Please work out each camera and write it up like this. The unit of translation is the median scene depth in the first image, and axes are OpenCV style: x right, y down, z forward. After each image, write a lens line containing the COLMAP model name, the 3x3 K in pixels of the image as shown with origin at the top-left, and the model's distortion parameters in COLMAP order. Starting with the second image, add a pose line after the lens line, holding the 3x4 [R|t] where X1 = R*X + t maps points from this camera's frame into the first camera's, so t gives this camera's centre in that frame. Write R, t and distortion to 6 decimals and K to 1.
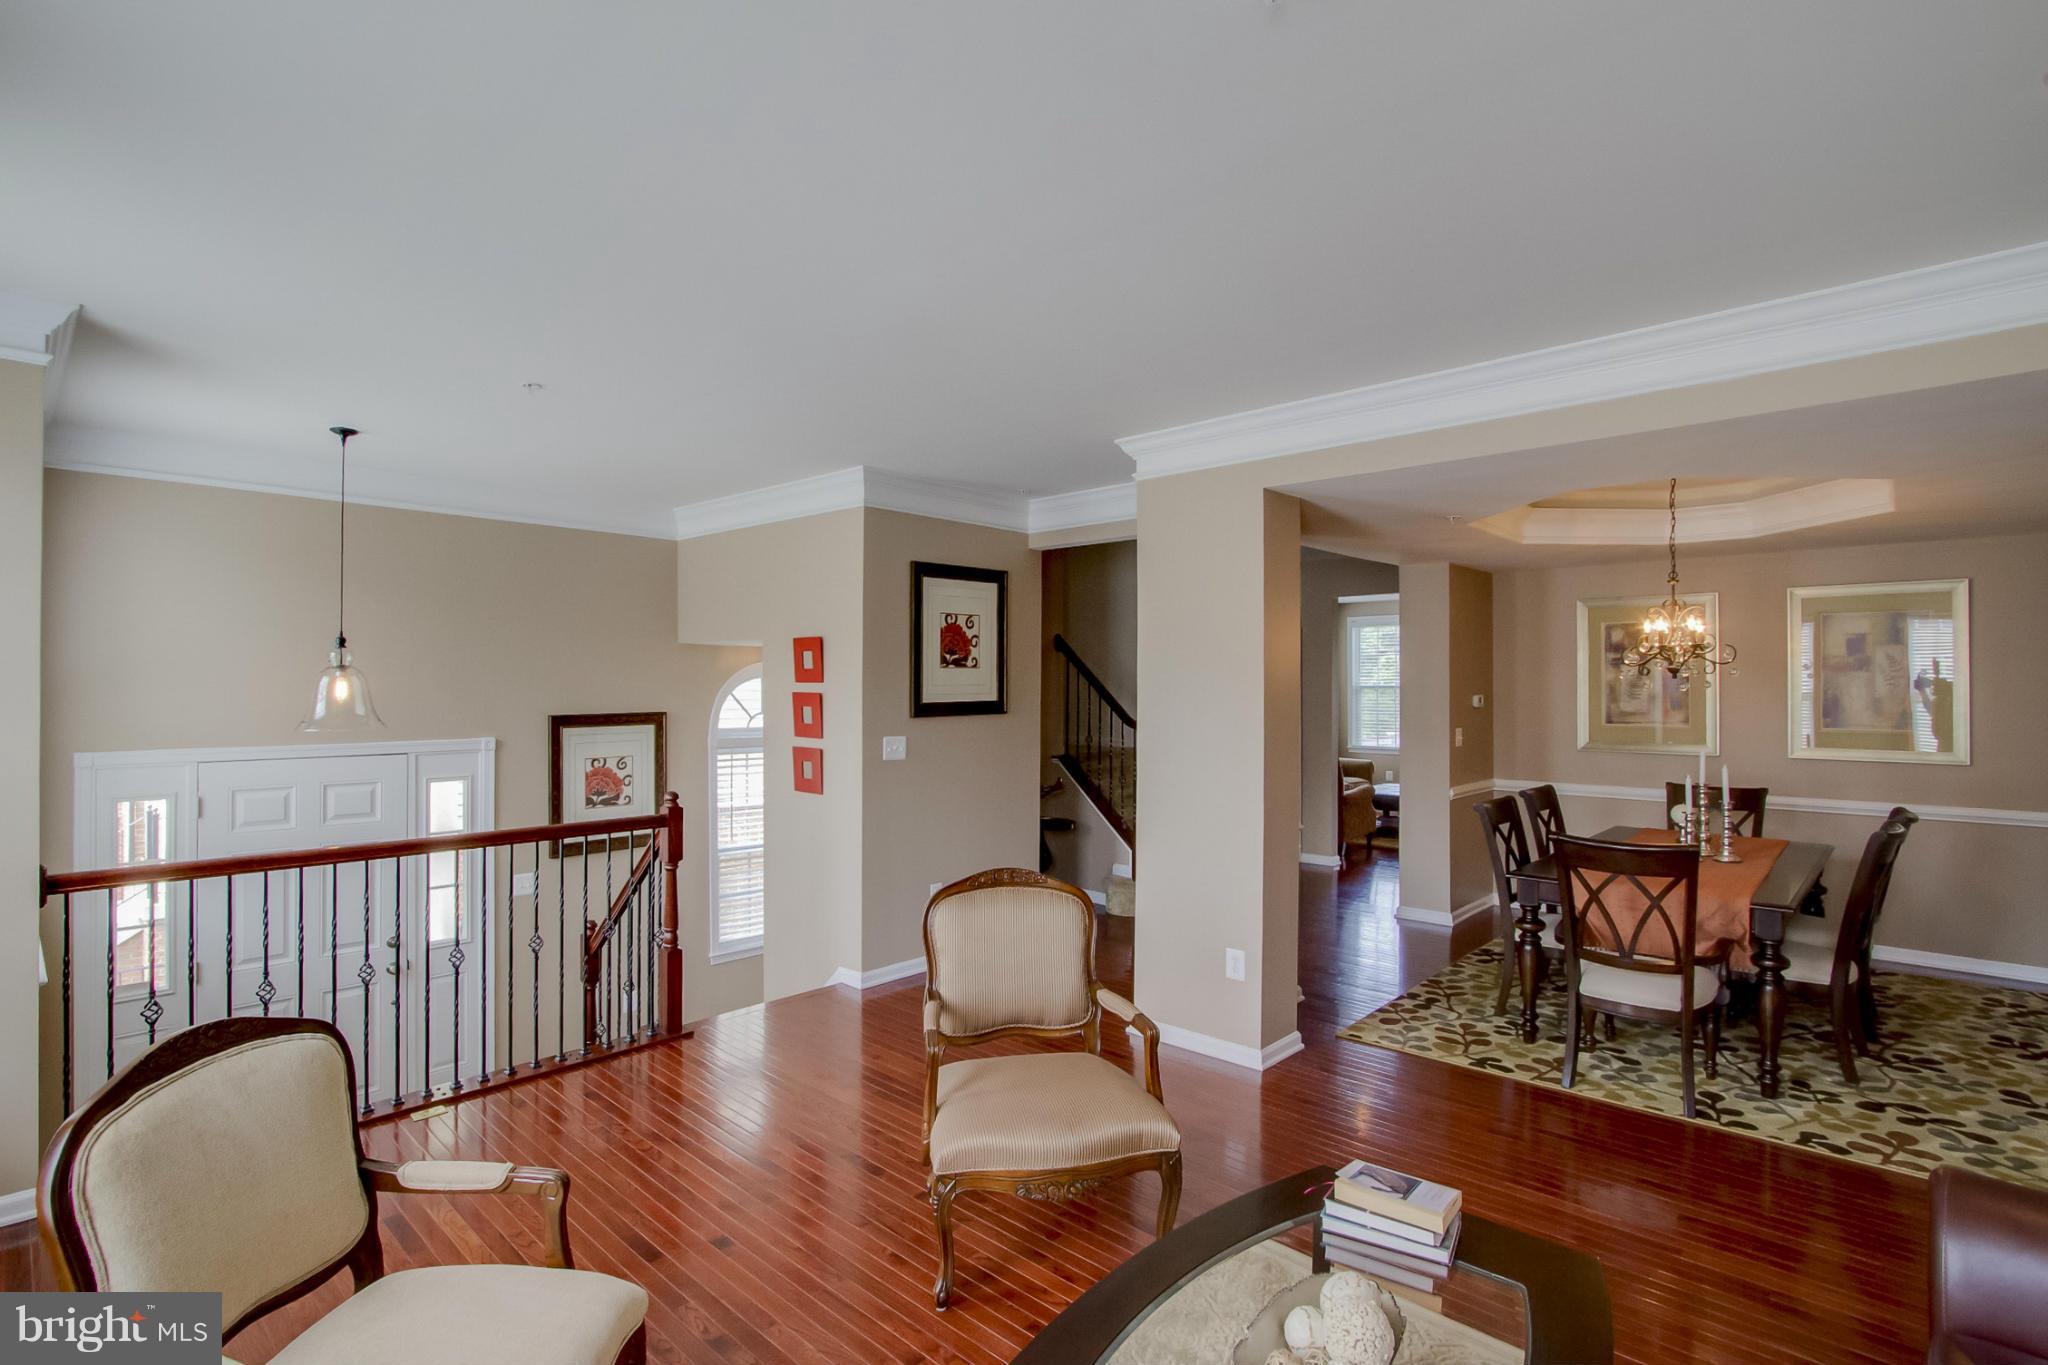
lens RADIAL K [[969.1, 0, 1020.9], [0, 969.1, 683.7], [0, 0, 1]] dist [-0.003336, -0.000592]
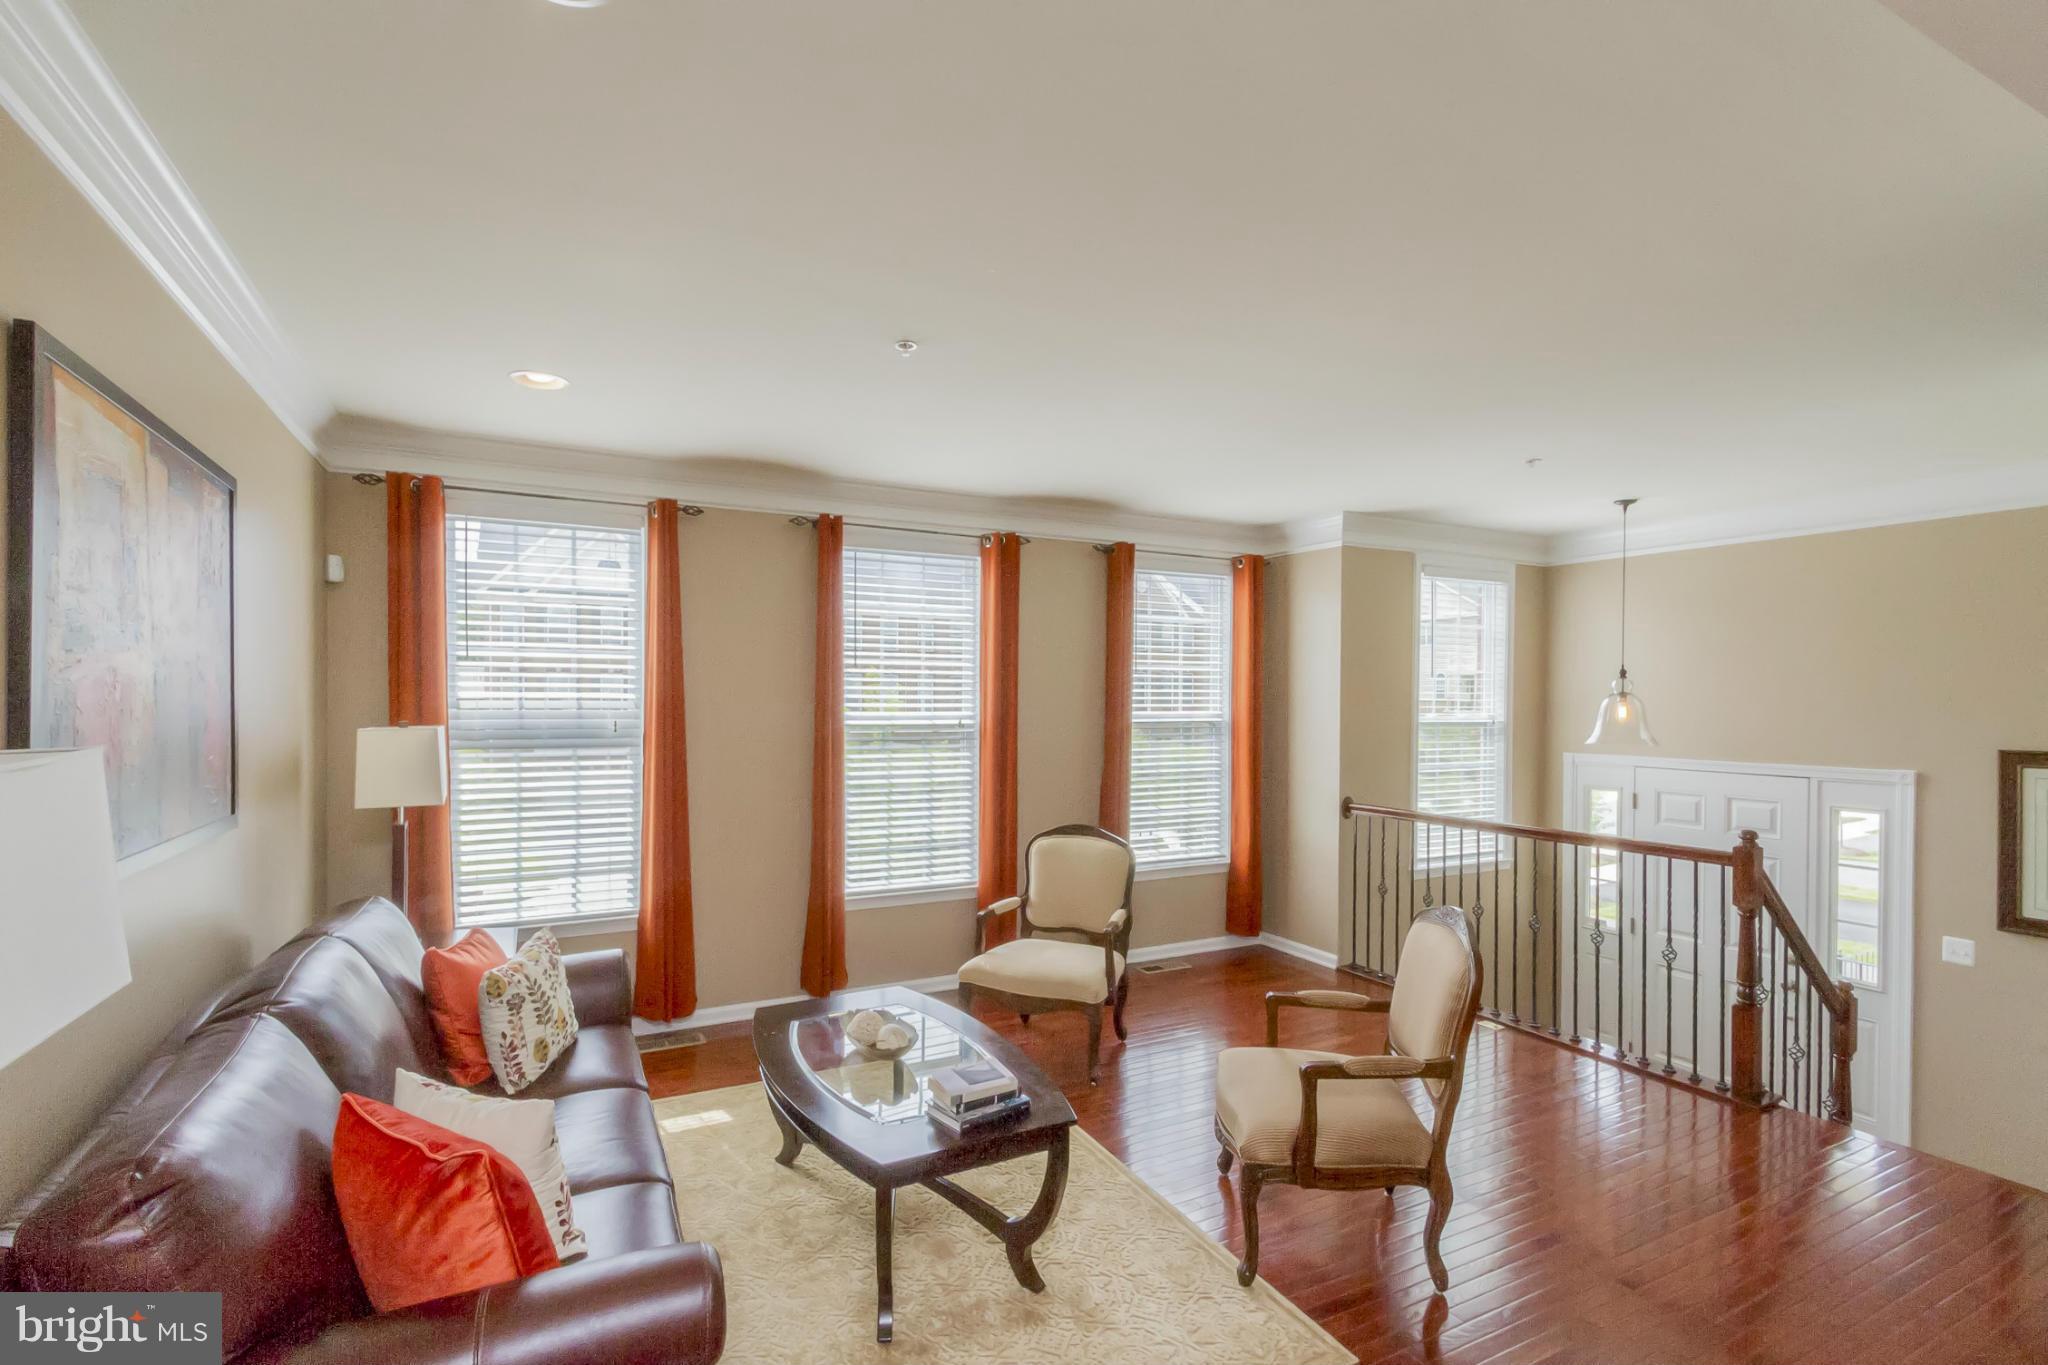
lens RADIAL K [[969.1, 0, 1005.2], [0, 969.1, 702.4], [0, 0, 1]] dist [-0.003336, -0.000592]
pose [[-0.300937, 0.008464, -0.953606, 0.694364], [-0.004772, 0.999935, 0.010381, -0.015204], [0.953632, 0.007674, -0.300877, 0.601907]]
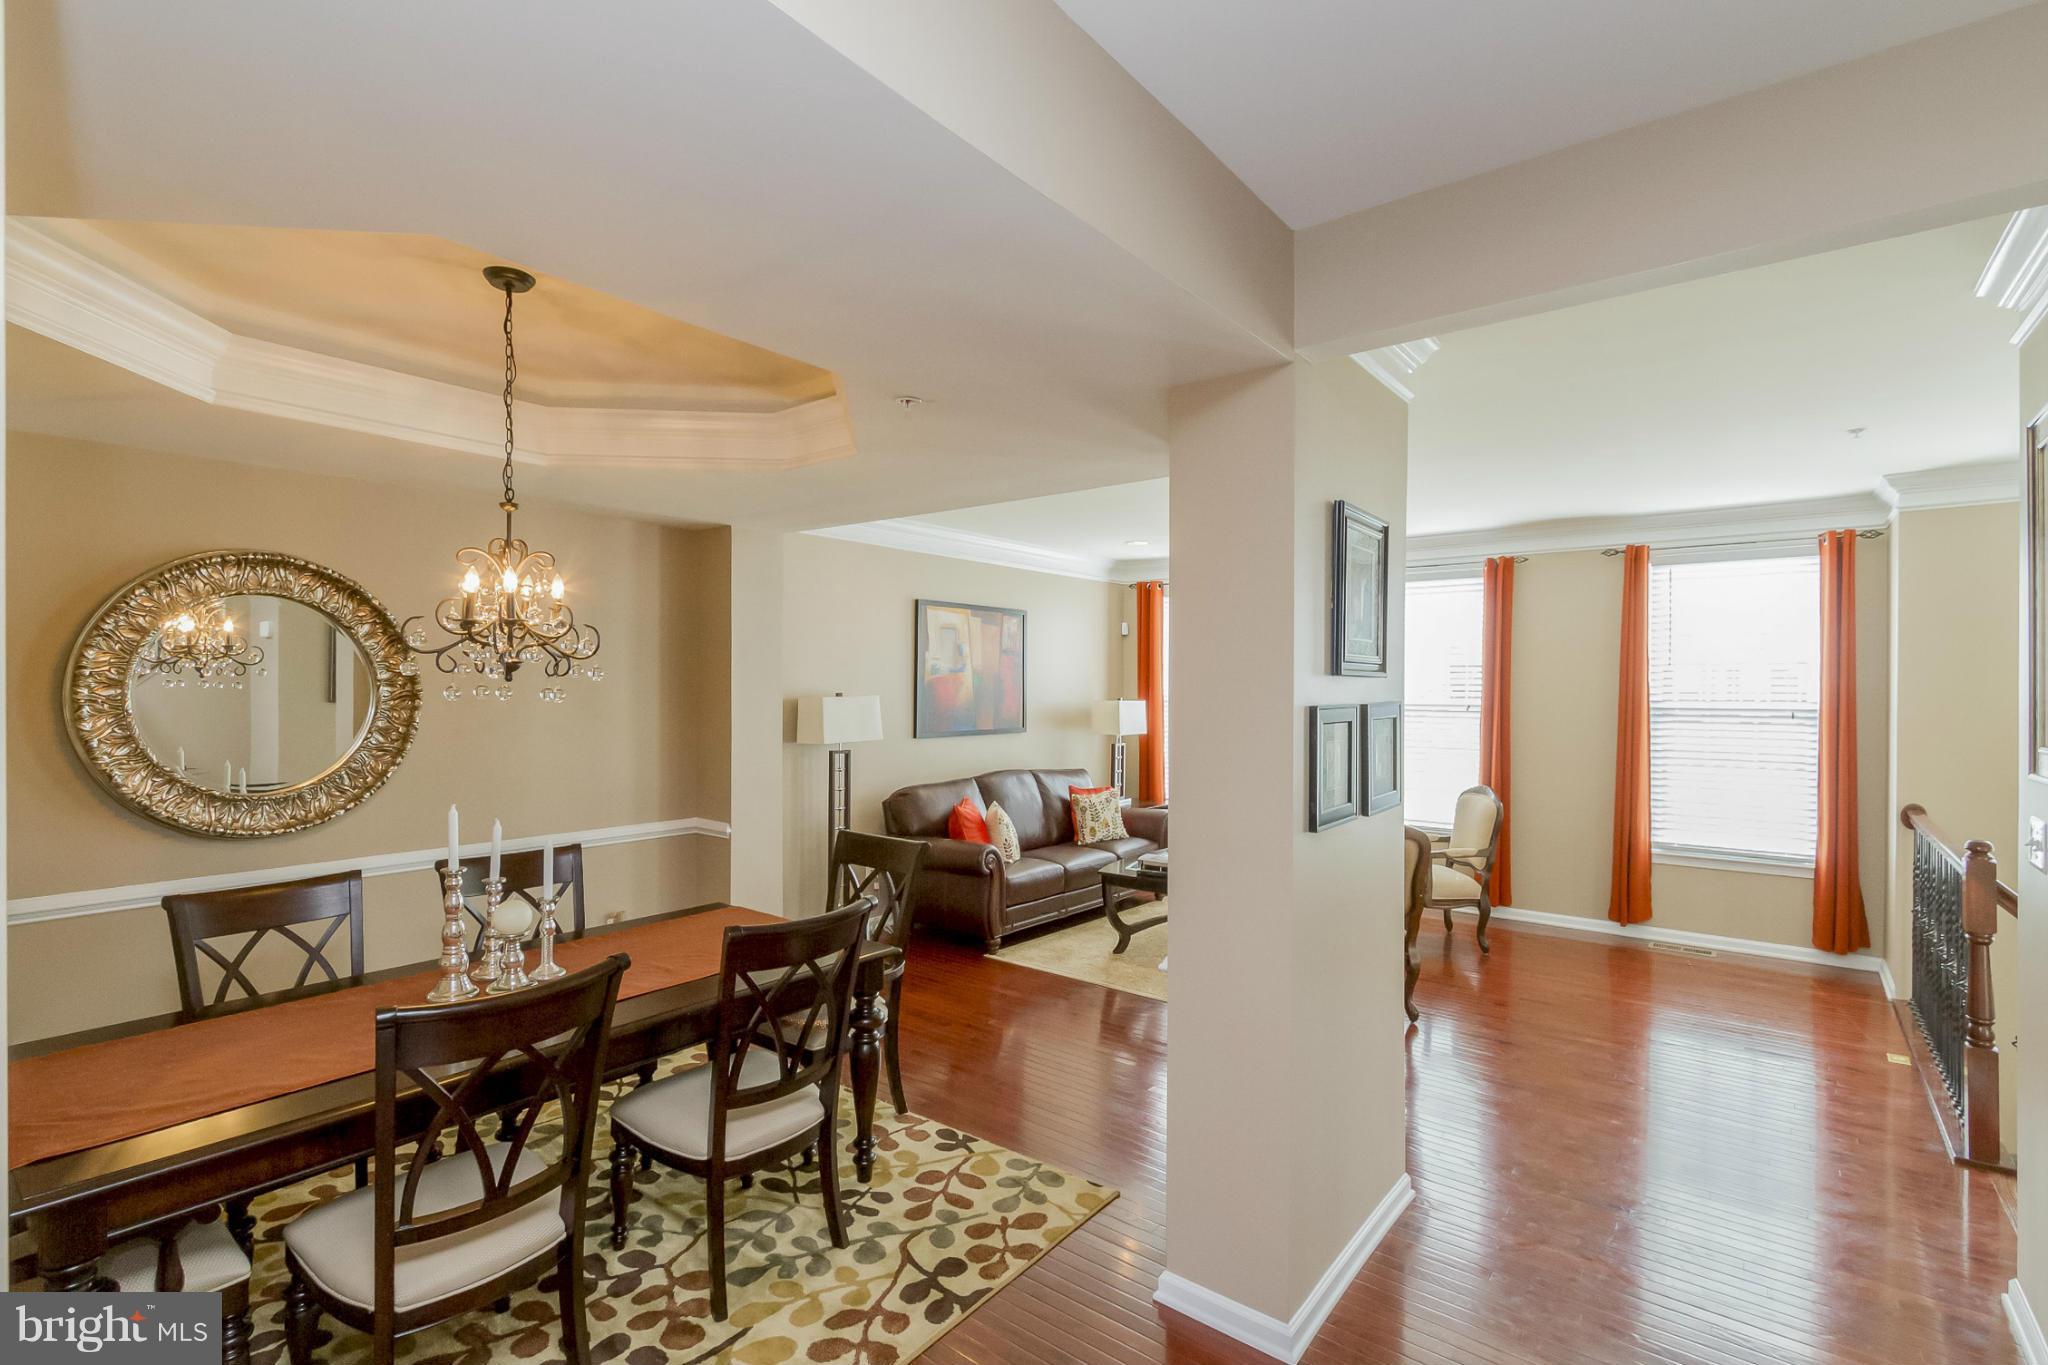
lens RADIAL K [[916.8, 0, 1029.2], [0, 916.8, 687.9], [0, 0, 1]] dist [-0.038660, -0.000005]
pose [[-0.996214, -0.005016, -0.086795, 0.420591], [-0.004677, 0.999981, -0.004103, 0.001717], [0.086814, -0.003682, -0.996218, 1.539453]]
